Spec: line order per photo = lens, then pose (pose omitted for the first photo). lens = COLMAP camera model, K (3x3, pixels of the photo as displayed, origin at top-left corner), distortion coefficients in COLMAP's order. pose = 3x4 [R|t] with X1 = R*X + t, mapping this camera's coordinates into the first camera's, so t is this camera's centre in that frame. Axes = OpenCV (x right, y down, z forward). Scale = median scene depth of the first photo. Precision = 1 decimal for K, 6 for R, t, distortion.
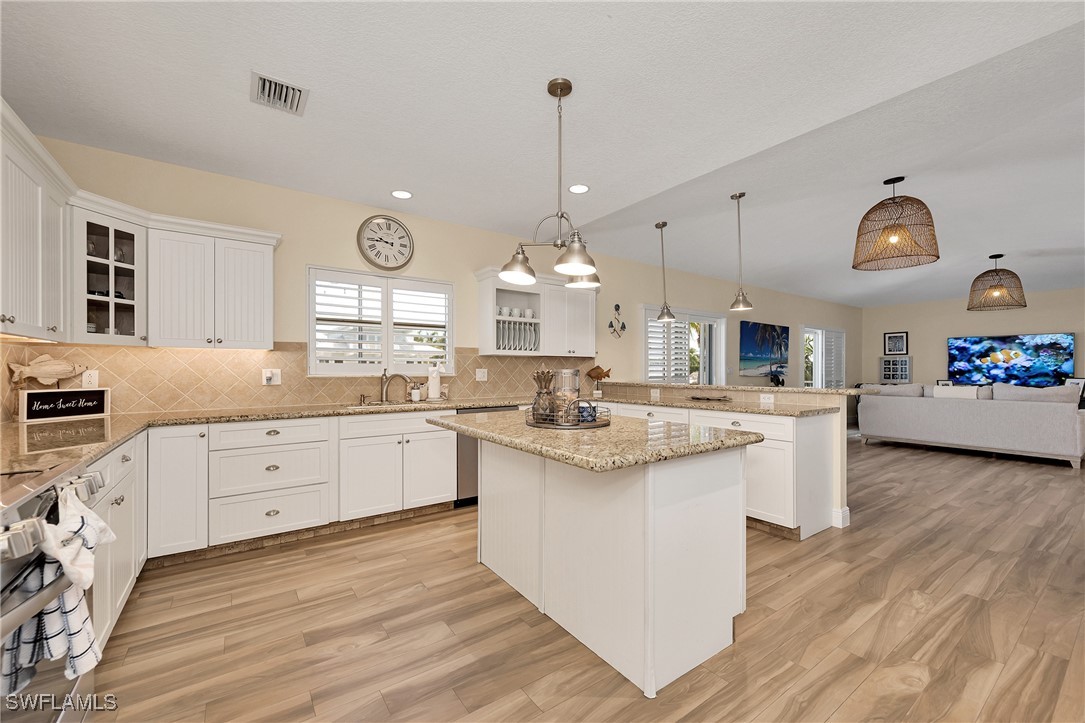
lens RADIAL K [[436.2, 0, 542.1], [0, 436.2, 370.4], [0, 0, 1]] dist [-0.000731, 0.000056]
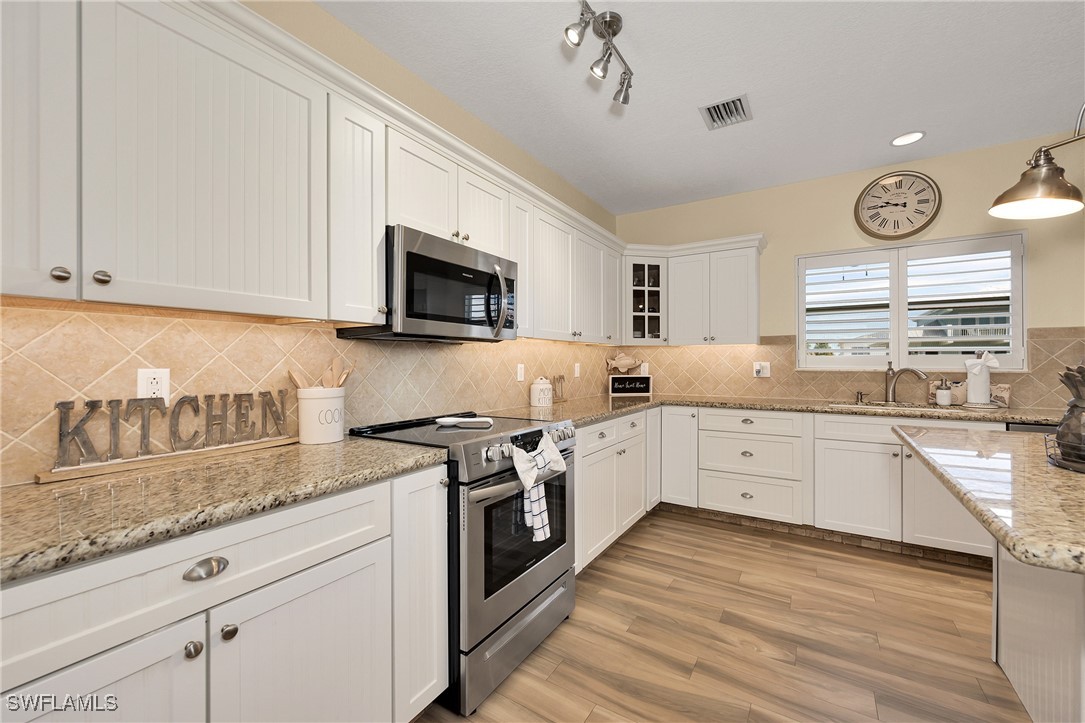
lens RADIAL K [[434.2, 0, 544.8], [0, 434.2, 361.4], [0, 0, 1]] dist [-0.000567, 0.000004]
pose [[0.381978, -0.001692, -0.924170, 0.155588], [-0.001505, 0.999996, -0.002453, -0.001579], [0.924170, 0.002328, 0.381974, 0.108243]]
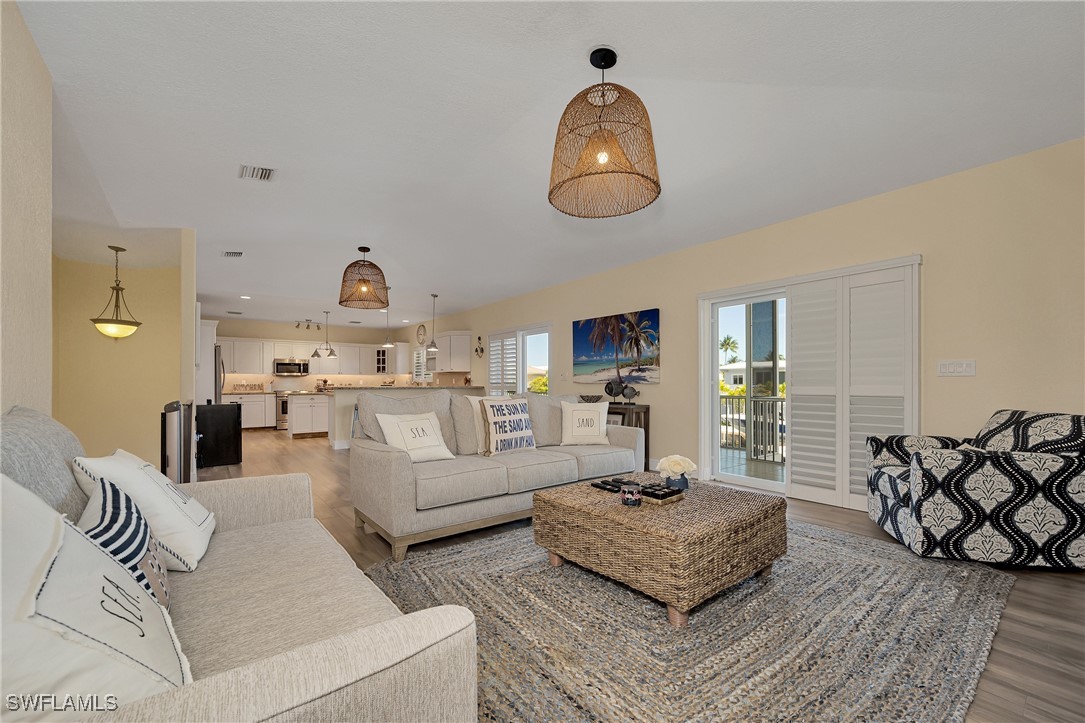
lens RADIAL K [[433.1, 0, 542.5], [0, 433.1, 382.9], [0, 0, 1]] dist [-0.001036, -0.000063]
pose [[0.055404, -0.003877, -0.998456, 2.817120], [0.001245, 0.999992, -0.003814, 0.033777], [0.998463, -0.001032, 0.055409, 1.857370]]
